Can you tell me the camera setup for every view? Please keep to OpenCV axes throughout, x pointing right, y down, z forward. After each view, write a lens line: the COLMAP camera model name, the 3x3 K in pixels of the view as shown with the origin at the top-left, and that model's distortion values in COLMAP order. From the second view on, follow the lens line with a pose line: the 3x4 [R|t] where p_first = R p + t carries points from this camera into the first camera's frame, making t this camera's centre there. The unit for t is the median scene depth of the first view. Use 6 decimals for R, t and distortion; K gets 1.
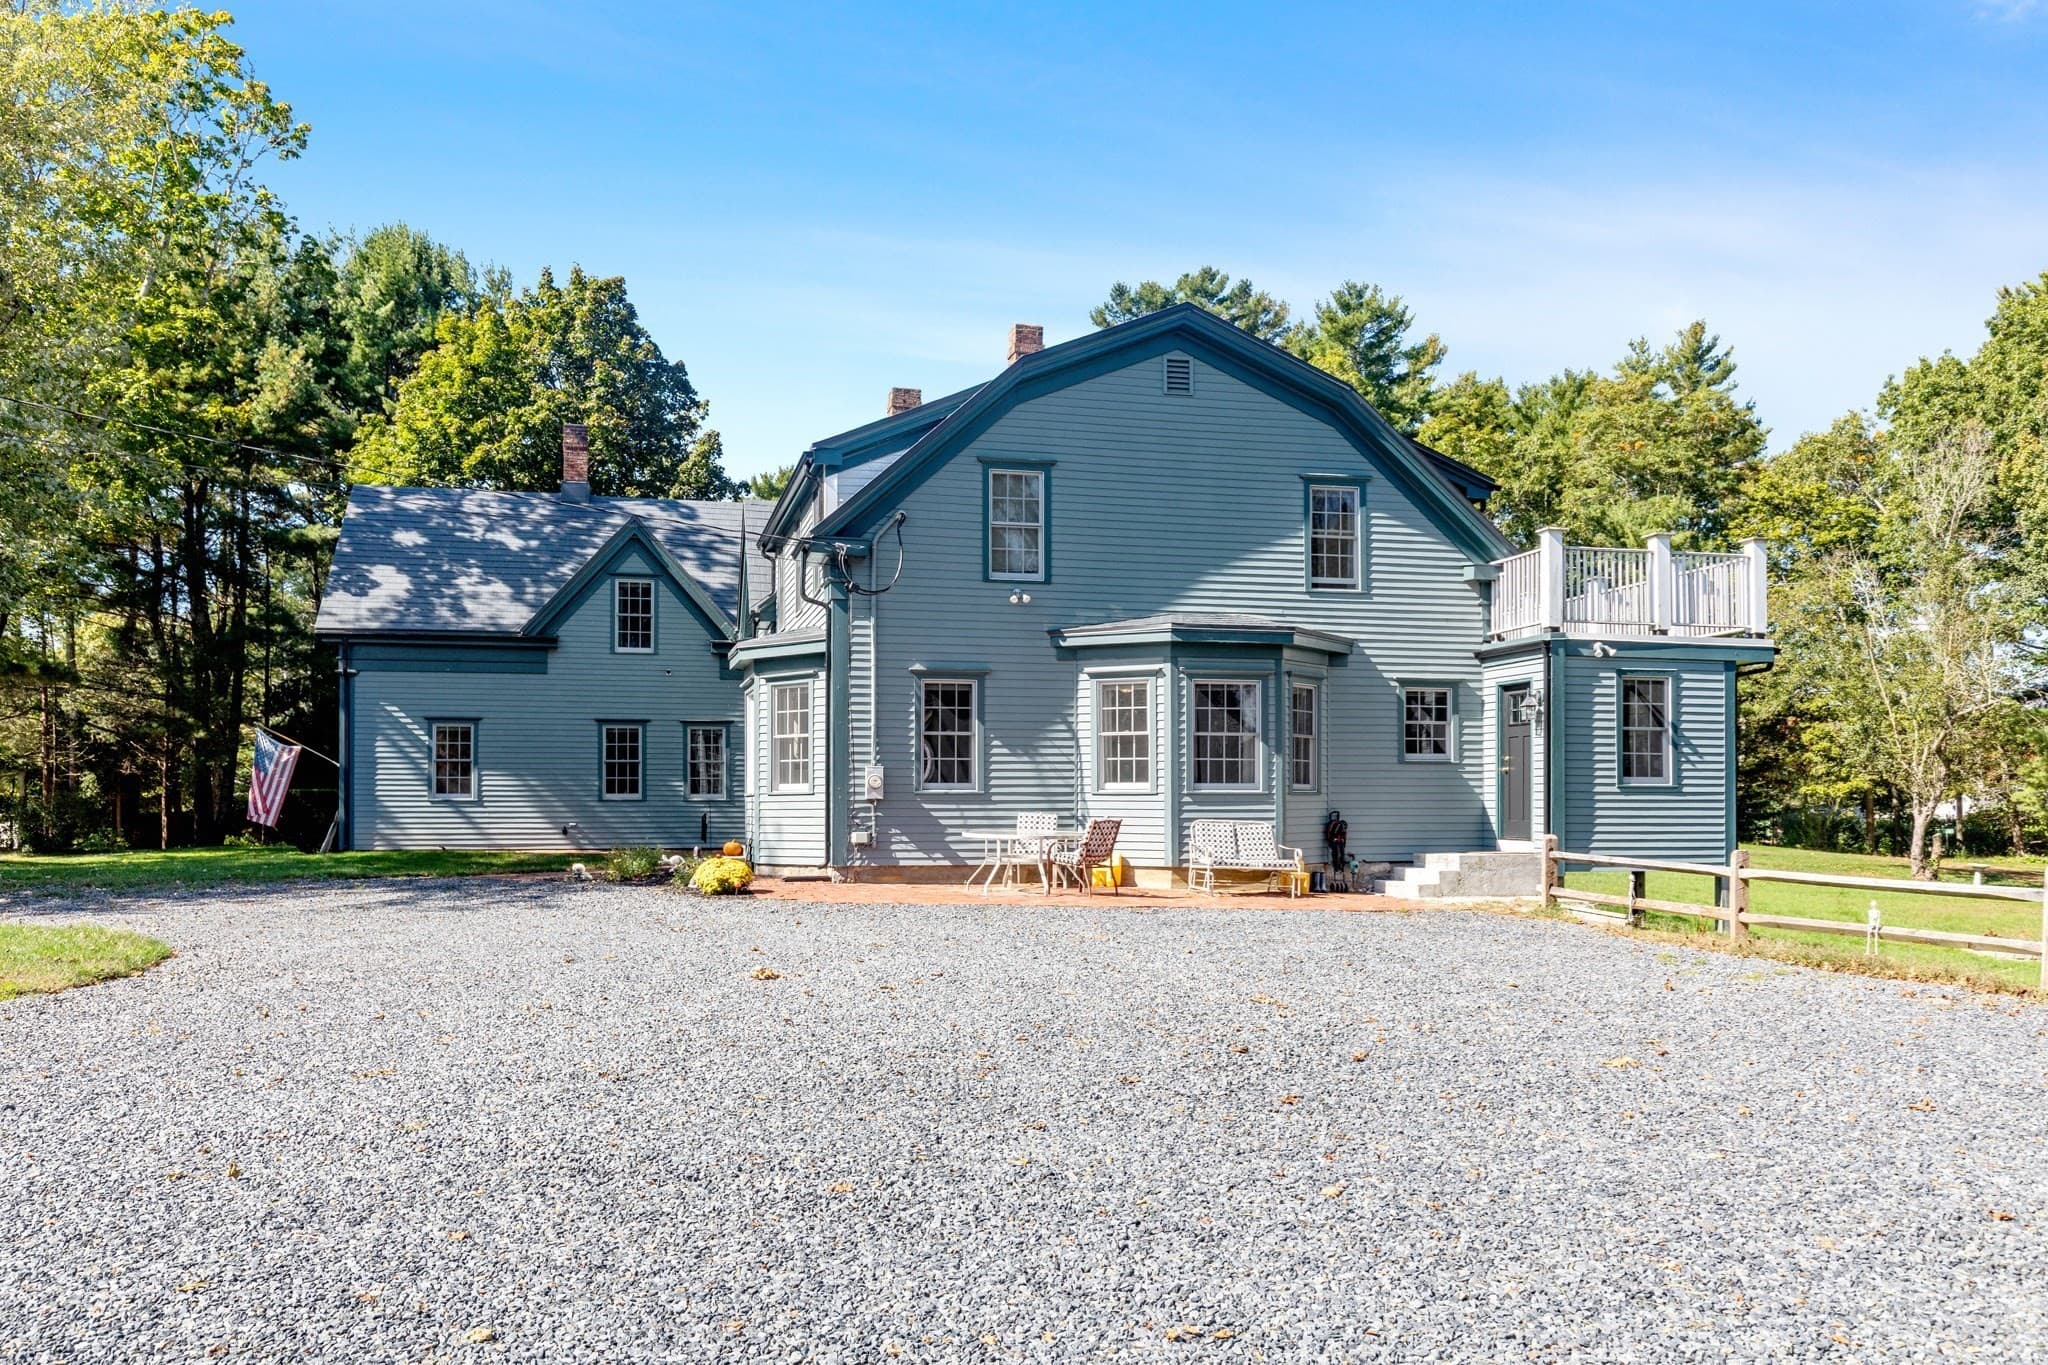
lens RADIAL K [[1604.7, 0, 1019.3], [0, 1604.7, 728.7], [0, 0, 1]] dist [0.006002, -0.058107]
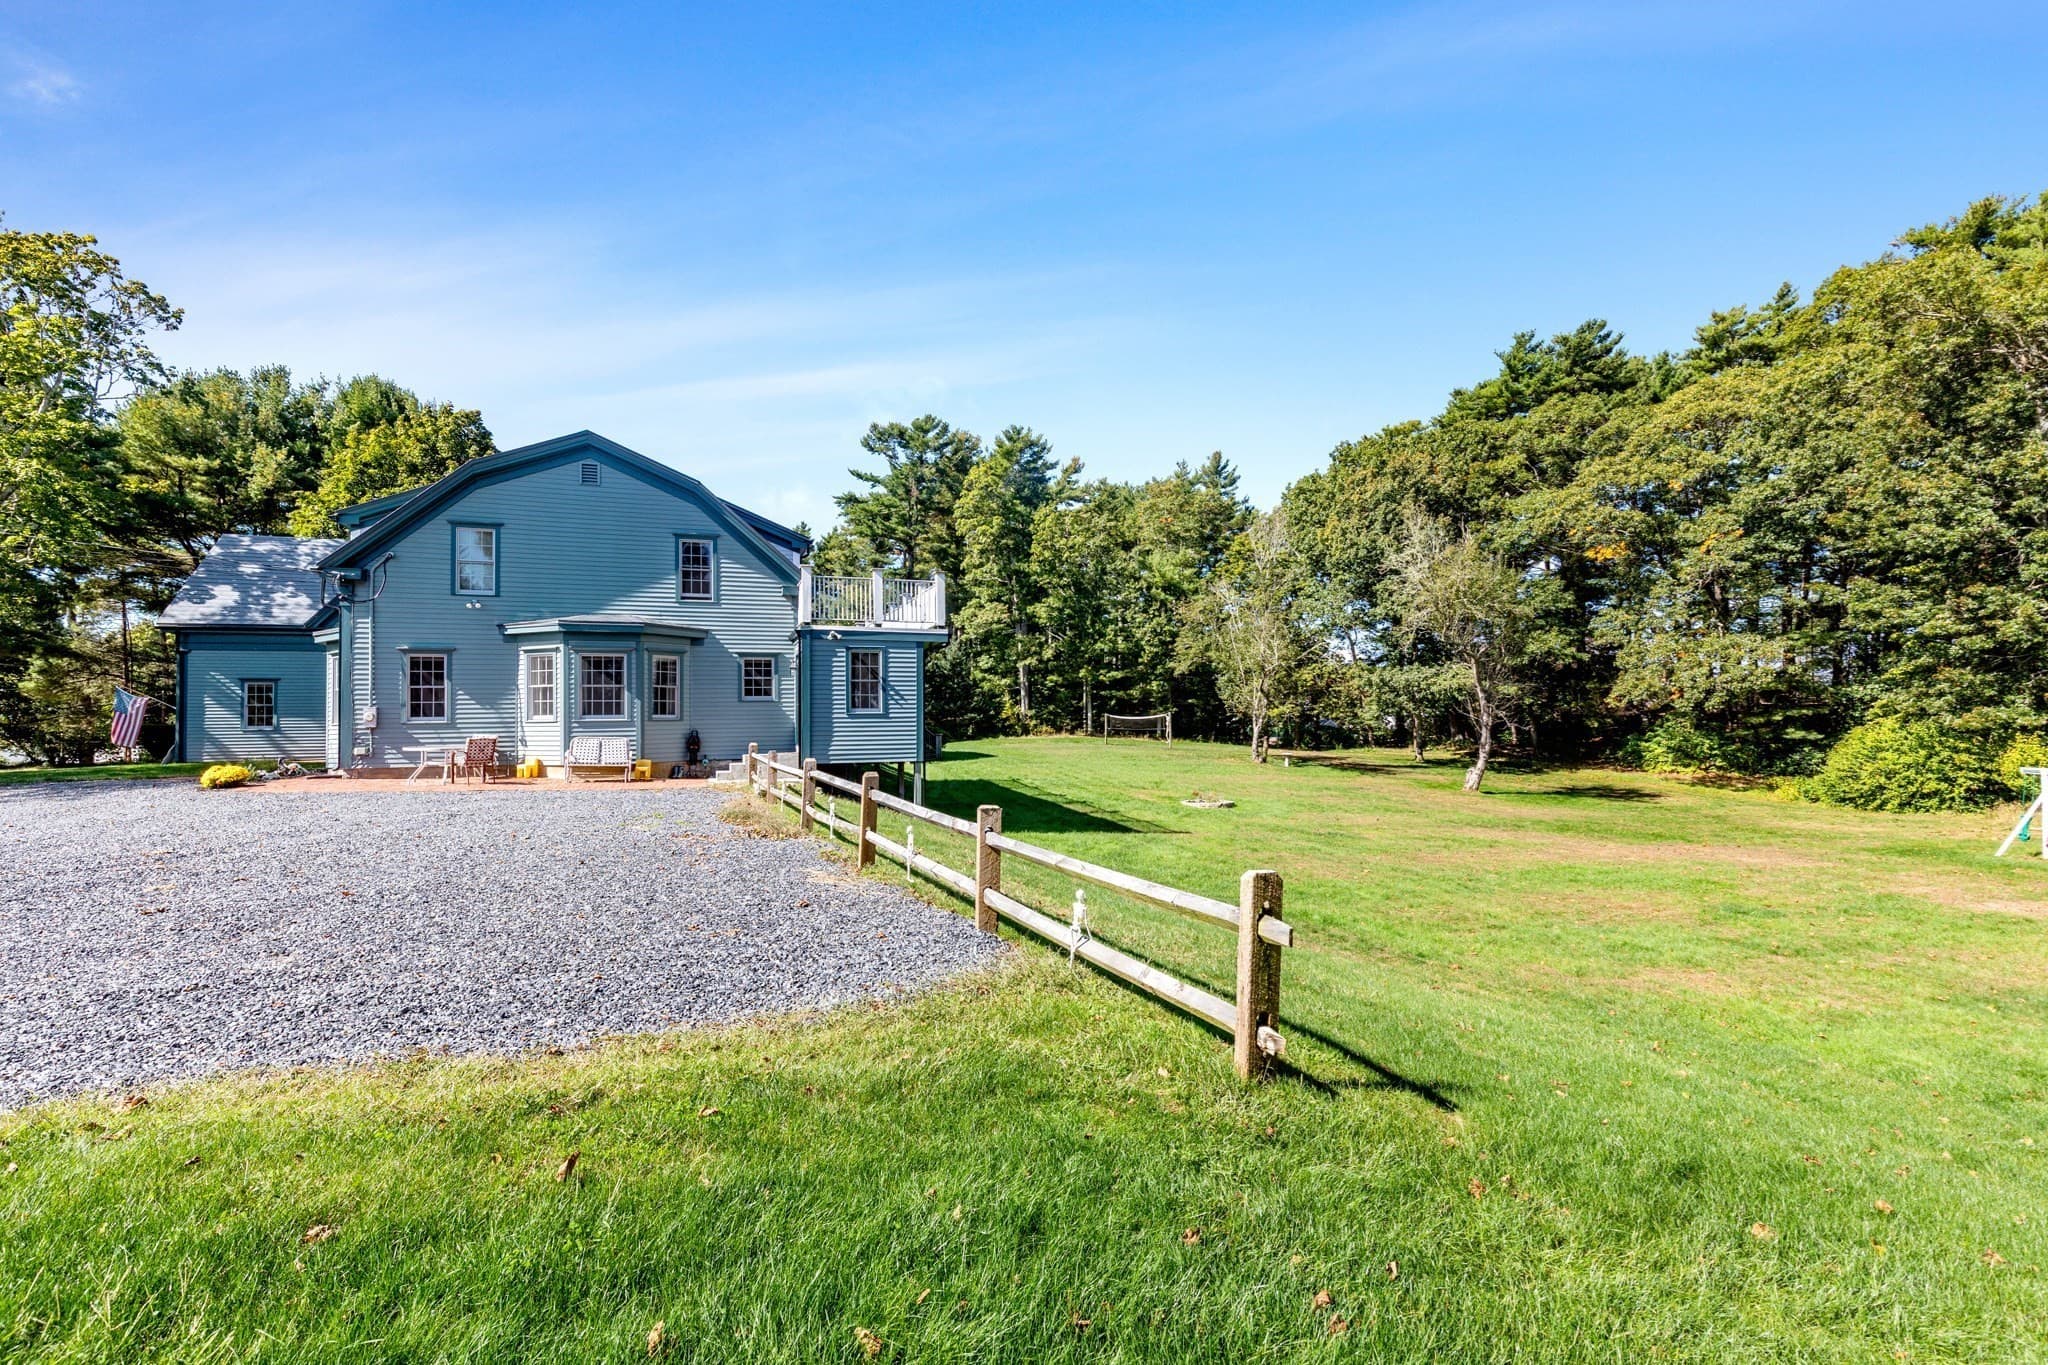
lens RADIAL K [[924.4, 0, 1024.0], [0, 924.4, 682.5], [0, 0, 1]] dist [0.001862, -0.009110]
pose [[0.993062, -0.008547, 0.117283, 0.425784], [0.008316, 0.999962, 0.002456, 0.000928], [-0.117300, -0.001464, 0.993095, -0.016877]]
